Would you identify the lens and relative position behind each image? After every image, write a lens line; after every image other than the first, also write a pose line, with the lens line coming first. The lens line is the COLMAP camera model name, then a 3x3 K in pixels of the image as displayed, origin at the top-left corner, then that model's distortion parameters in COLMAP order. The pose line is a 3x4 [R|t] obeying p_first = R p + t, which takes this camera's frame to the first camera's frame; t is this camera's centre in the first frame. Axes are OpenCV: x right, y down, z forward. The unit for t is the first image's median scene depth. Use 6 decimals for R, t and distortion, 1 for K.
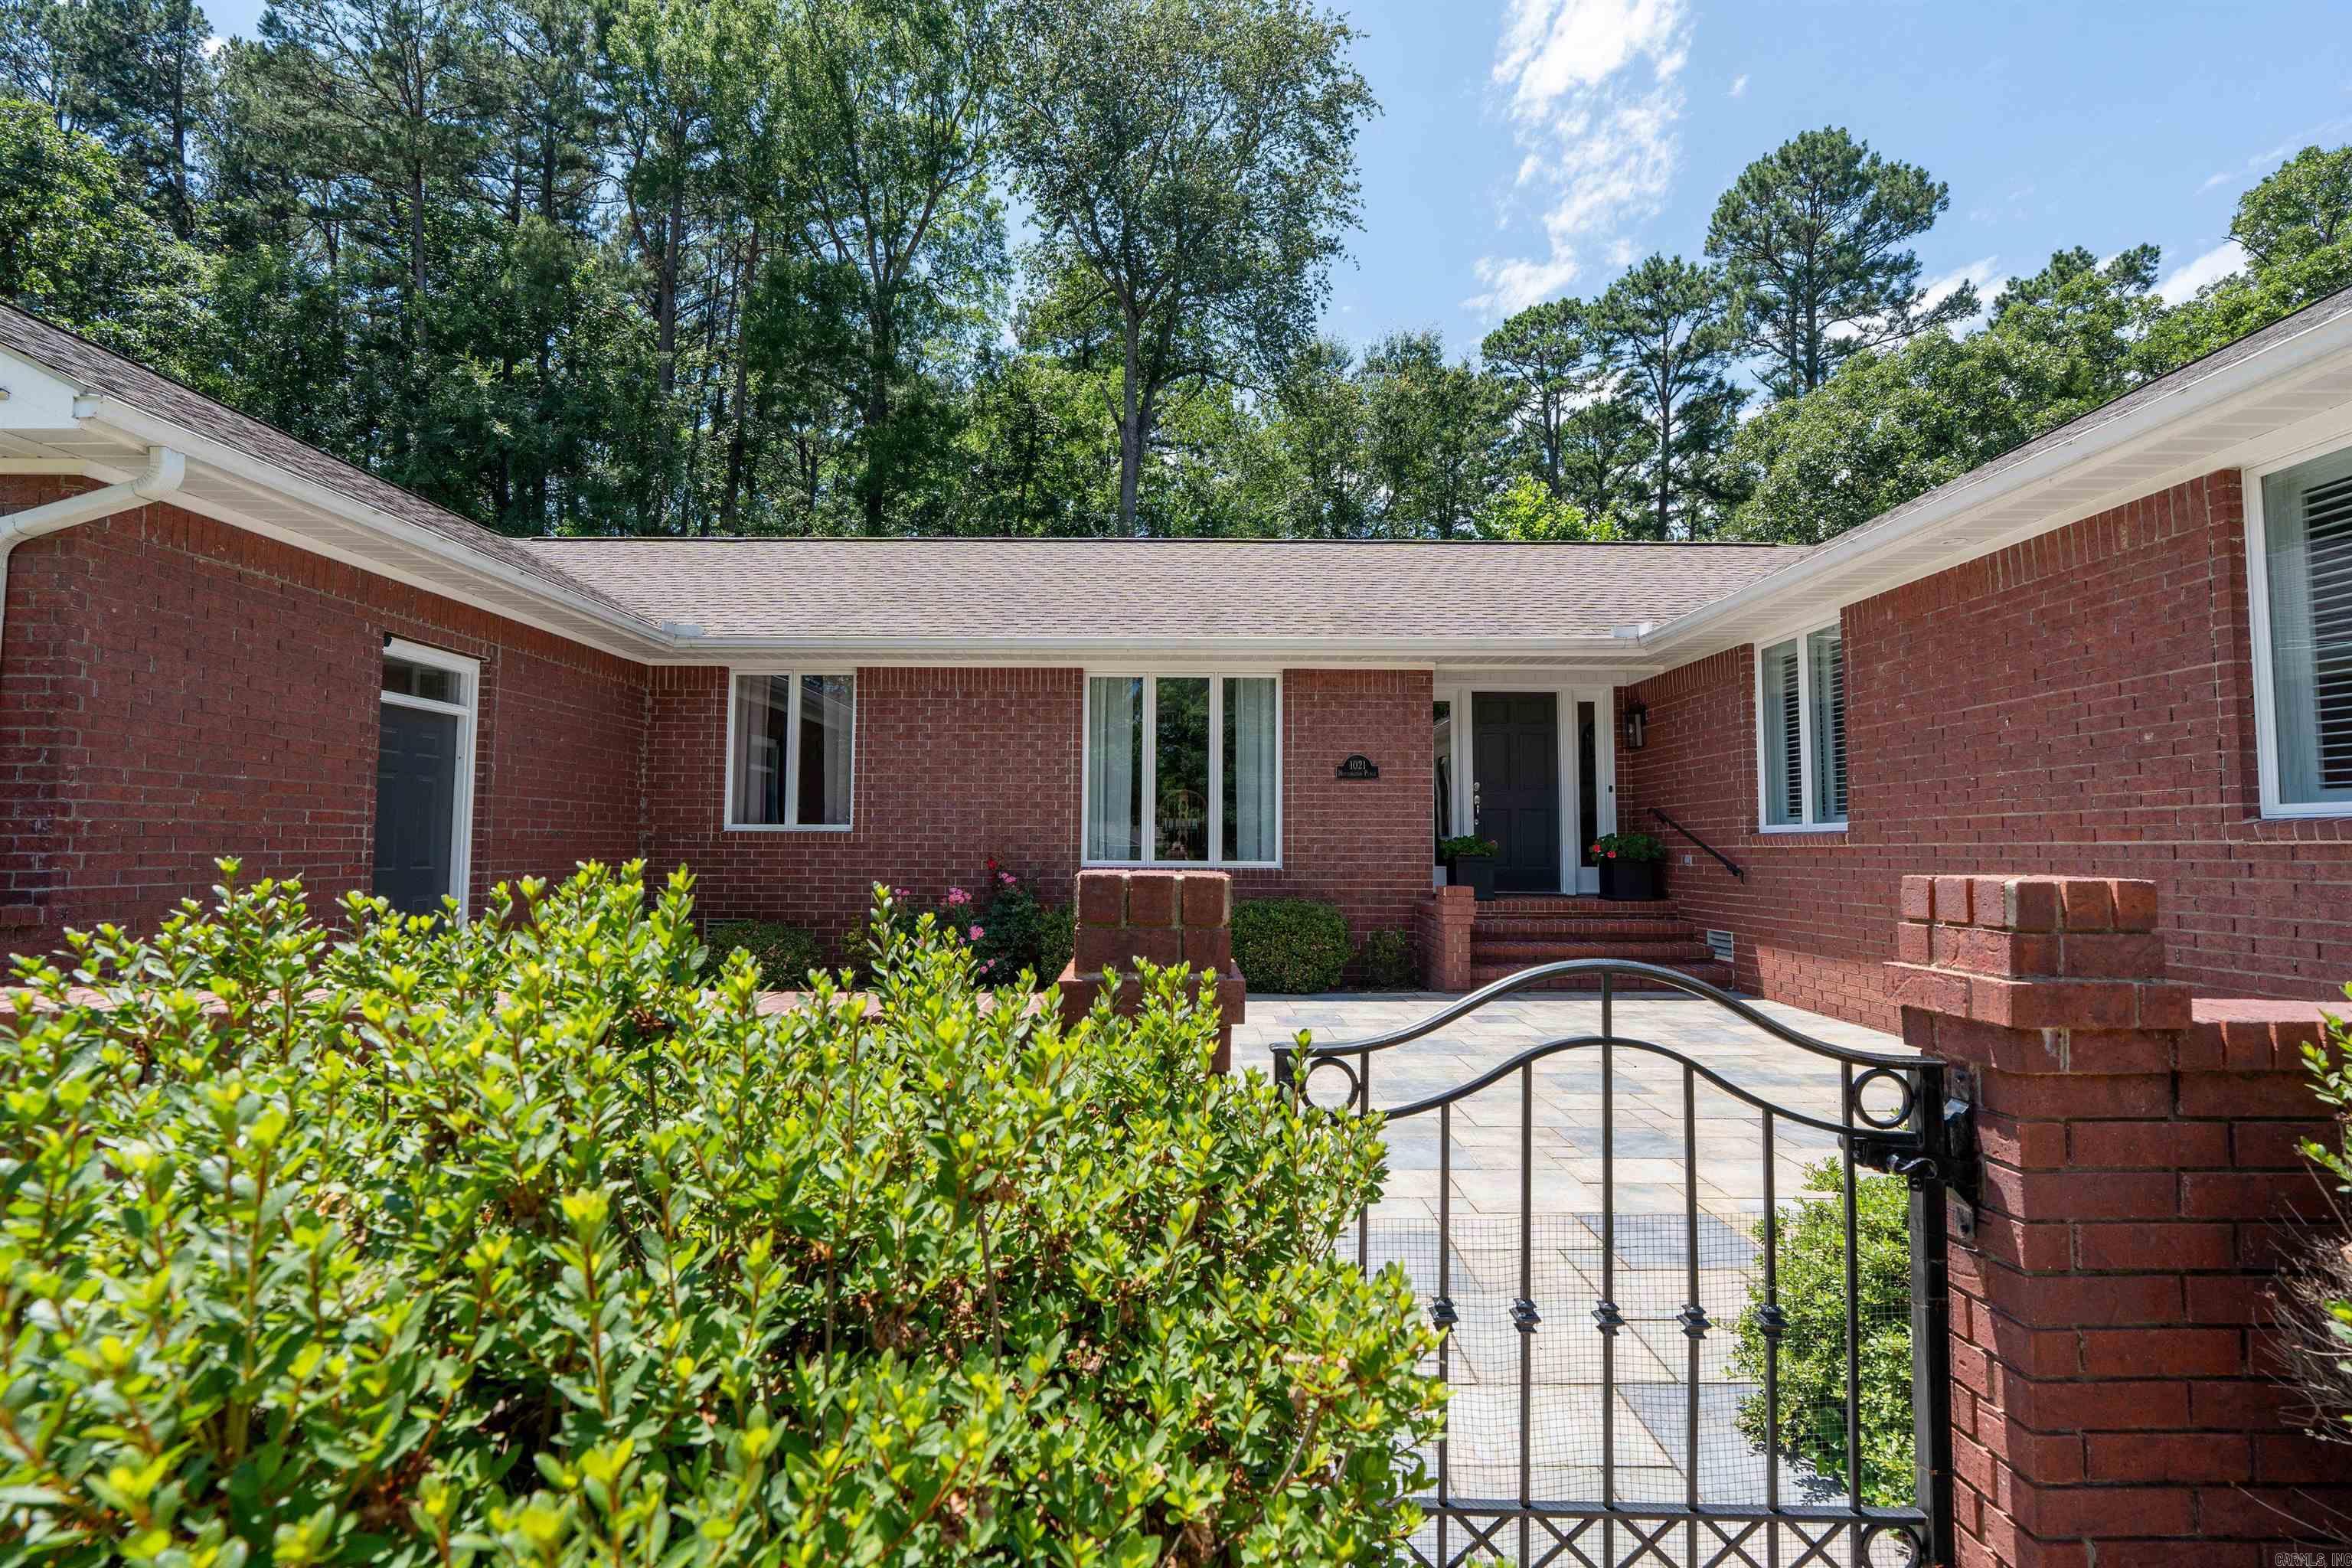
lens RADIAL K [[1054.8, 0, 1182.5], [0, 1054.8, 783.4], [0, 0, 1]] dist [-0.007816, 0.002839]
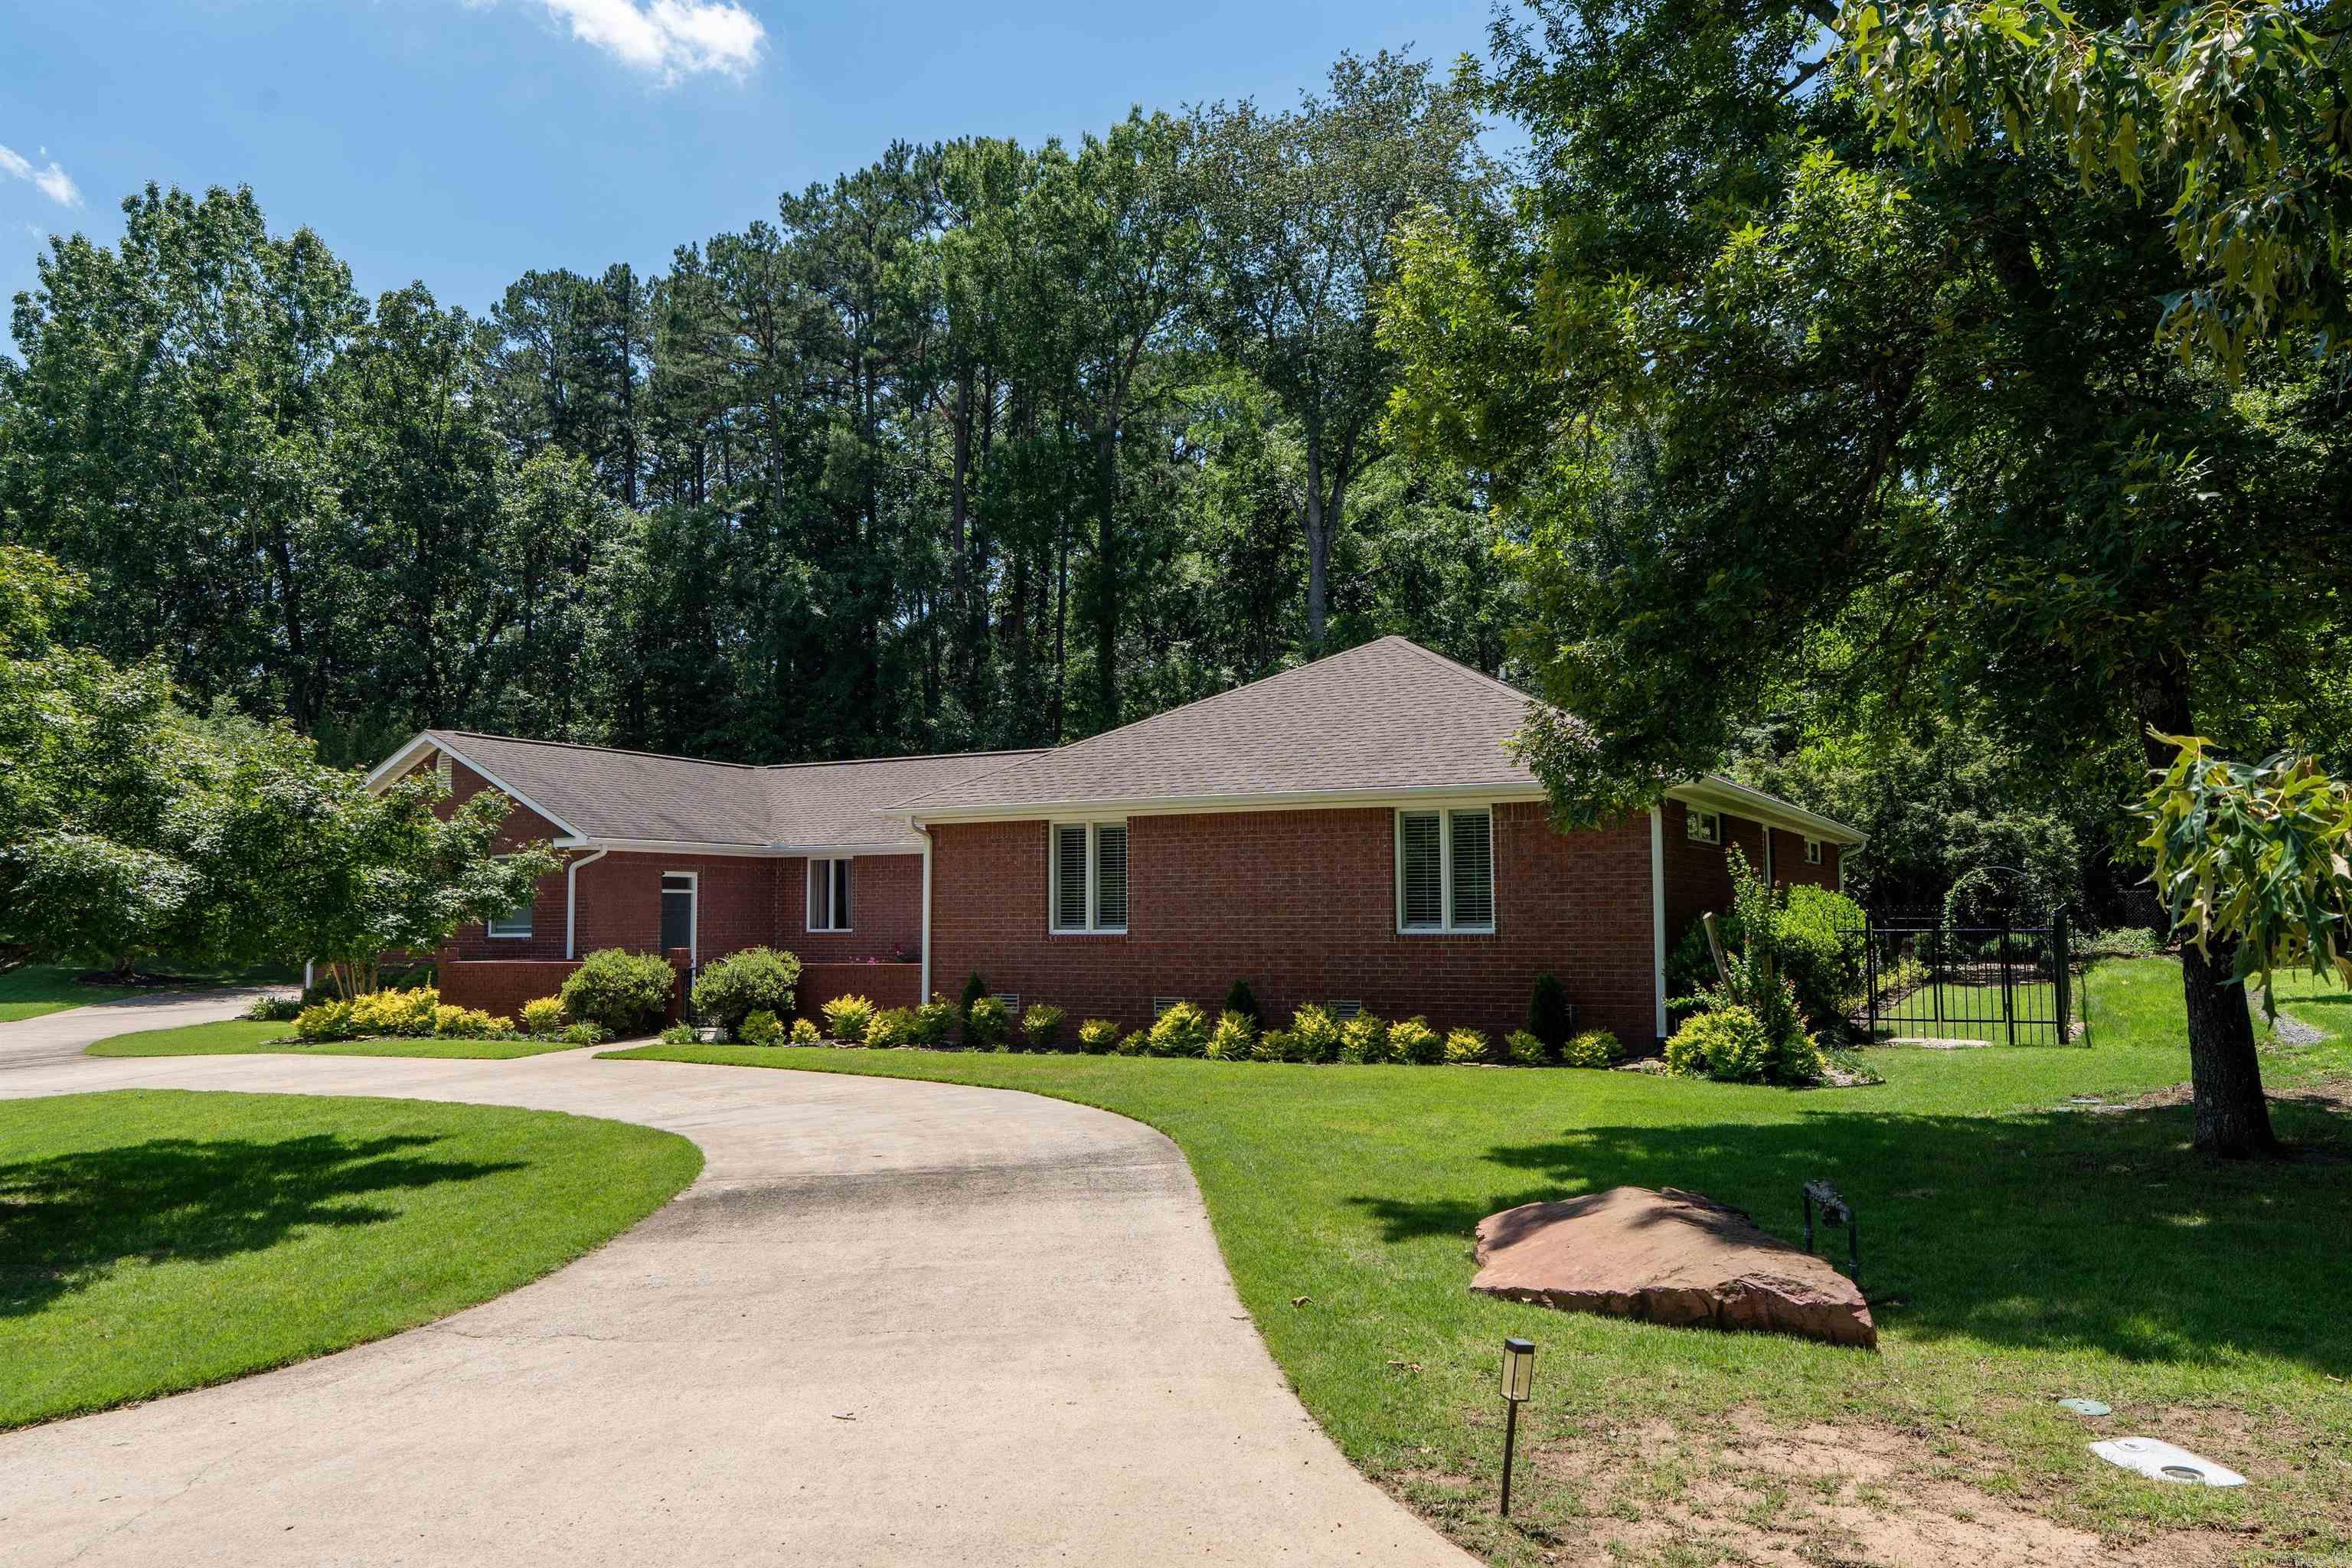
lens RADIAL K [[1688.4, 0, 1175.8], [0, 1688.4, 779.8], [0, 0, 1]] dist [0.004921, 0.001532]
pose [[0.890356, -0.048057, -0.452722, 0.567659], [0.037794, 0.998783, -0.031693, -0.040266], [0.453694, 0.011108, 0.891088, -0.545672]]
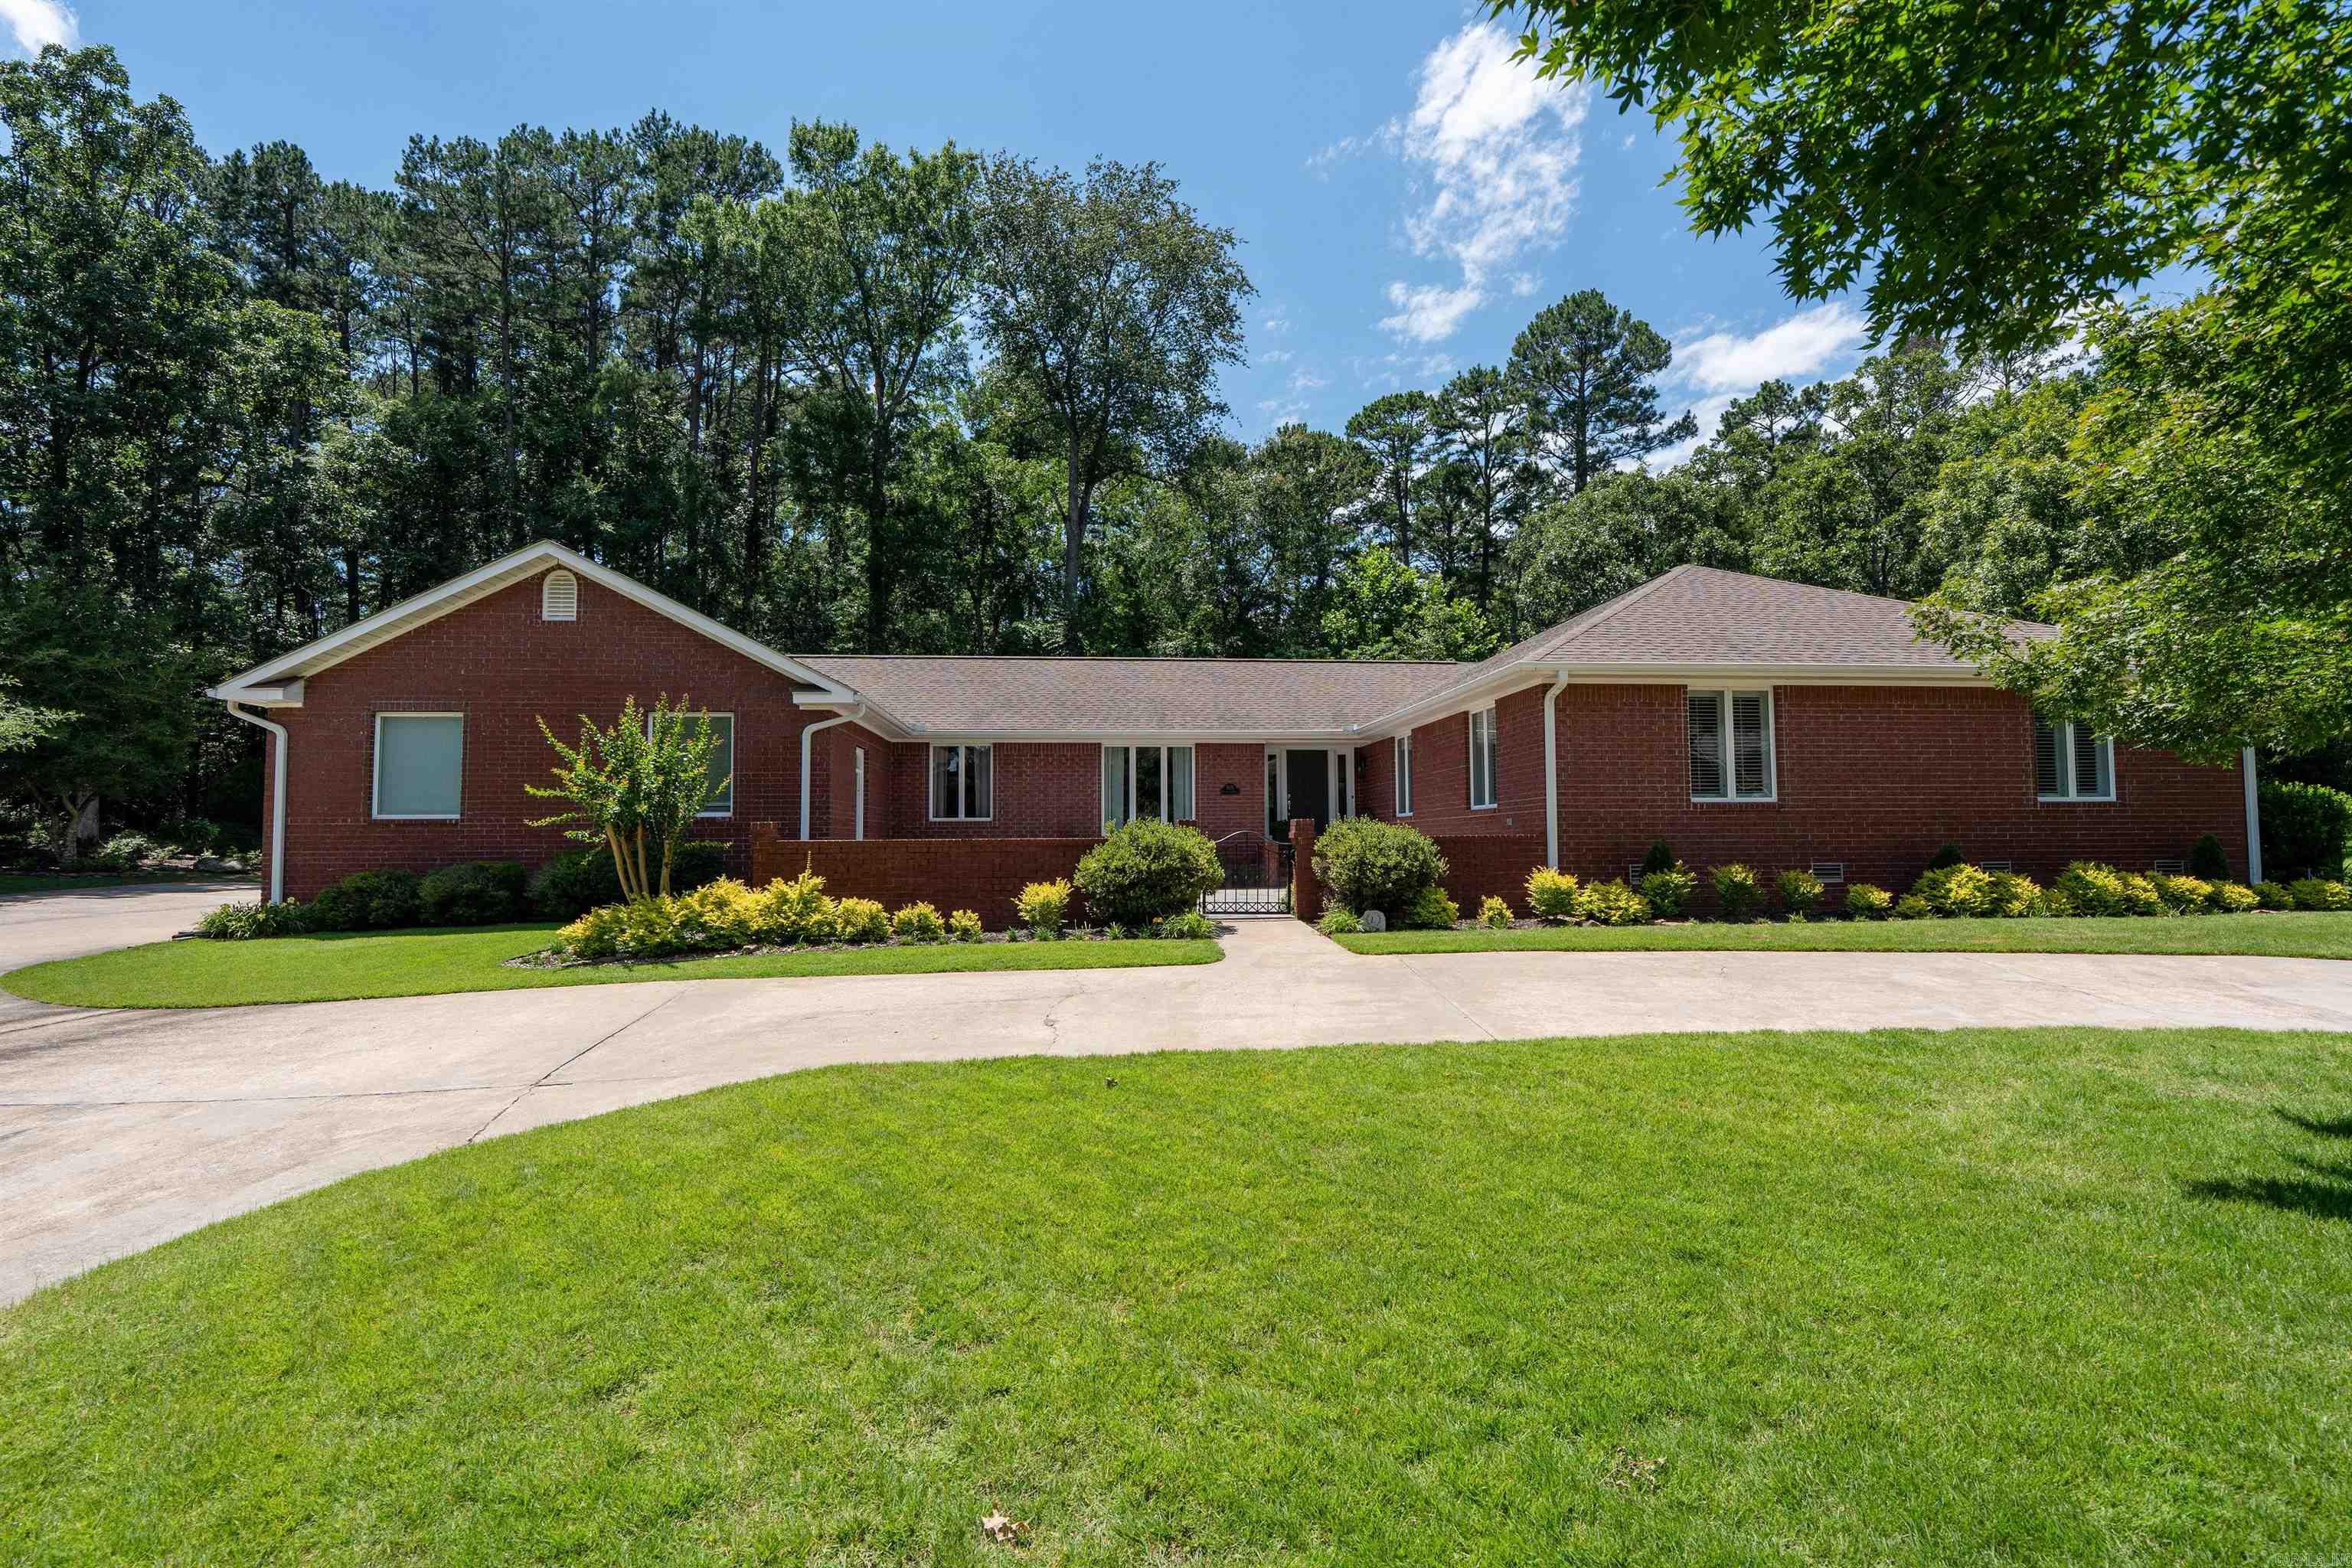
lens RADIAL K [[1054.8, 0, 1181.8], [0, 1054.8, 797.2], [0, 0, 1]] dist [-0.007816, 0.002839]
pose [[0.995486, -0.007283, 0.094627, -0.041529], [0.005561, 0.999814, 0.018449, -0.011596], [-0.094743, -0.017840, 0.995342, -0.348092]]
